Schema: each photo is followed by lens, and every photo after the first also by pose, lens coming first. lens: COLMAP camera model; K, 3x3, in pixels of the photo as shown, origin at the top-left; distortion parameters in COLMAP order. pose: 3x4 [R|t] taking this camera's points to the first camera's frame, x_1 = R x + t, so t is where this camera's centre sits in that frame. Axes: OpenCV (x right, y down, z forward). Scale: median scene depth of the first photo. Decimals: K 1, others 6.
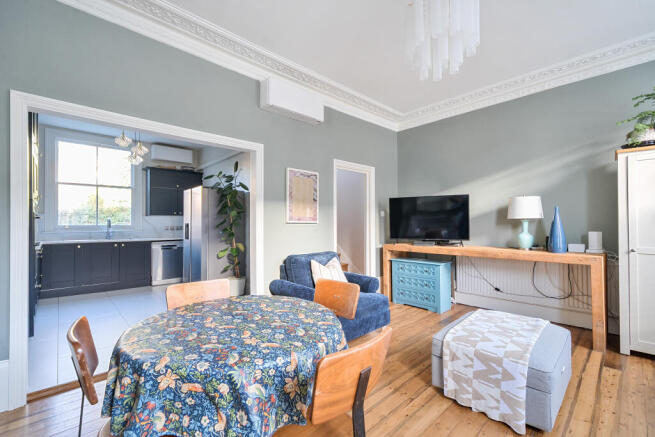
lens RADIAL K [[282.6, 0, 327.5], [0, 282.6, 218.5], [0, 0, 1]] dist [0.000556, 0.000003]
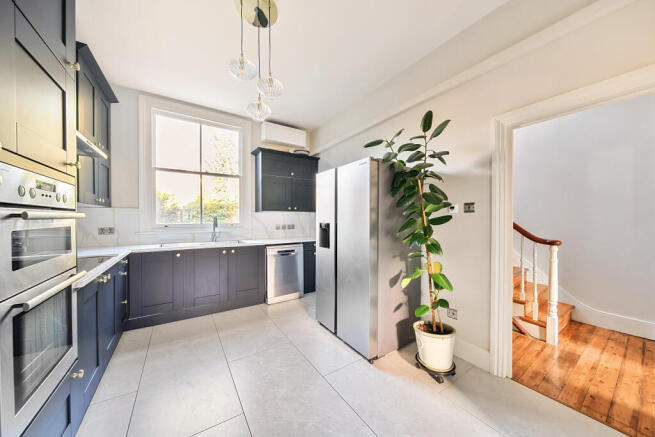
lens RADIAL K [[220.8, 0, 330.0], [0, 220.8, 220.3], [0, 0, 1]] dist [-0.000948, -0.000059]
pose [[0.986531, 0.007038, -0.163422, -0.437204], [-0.002593, 0.999621, 0.027395, -0.003601], [0.163552, -0.026602, 0.986176, 0.547380]]
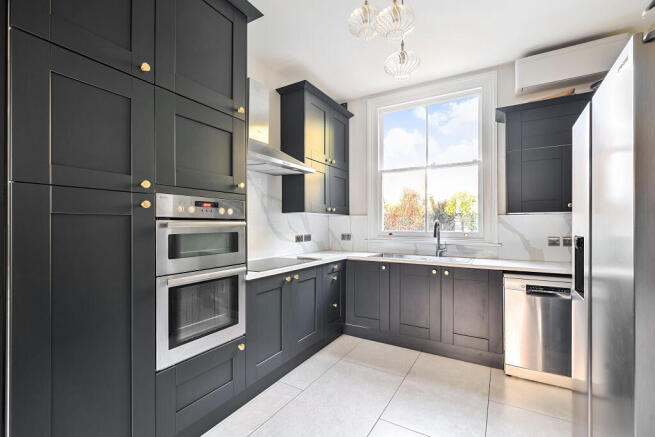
lens RADIAL K [[295.5, 0, 326.4], [0, 295.5, 224.3], [0, 0, 1]] dist [0.001328, 0.000114]
pose [[0.272173, 0.003196, -0.962243, -0.310483], [0.018351, 0.999795, 0.008511, -0.002609], [0.962073, -0.019975, 0.272058, 0.743866]]
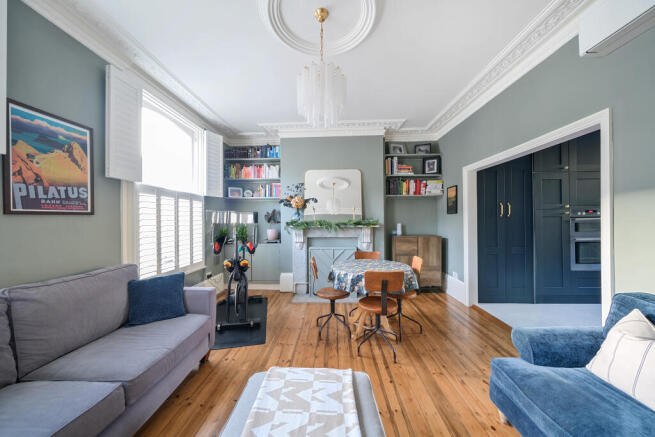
lens RADIAL K [[241.3, 0, 327.5], [0, 241.3, 218.5], [0, 0, 1]] dist [-0.001998, 0.000040]
pose [[-0.713594, 0.005201, -0.700540, 0.415051], [0.024112, 0.999562, -0.017141, -0.011245], [0.700145, -0.029123, -0.713407, 0.659421]]
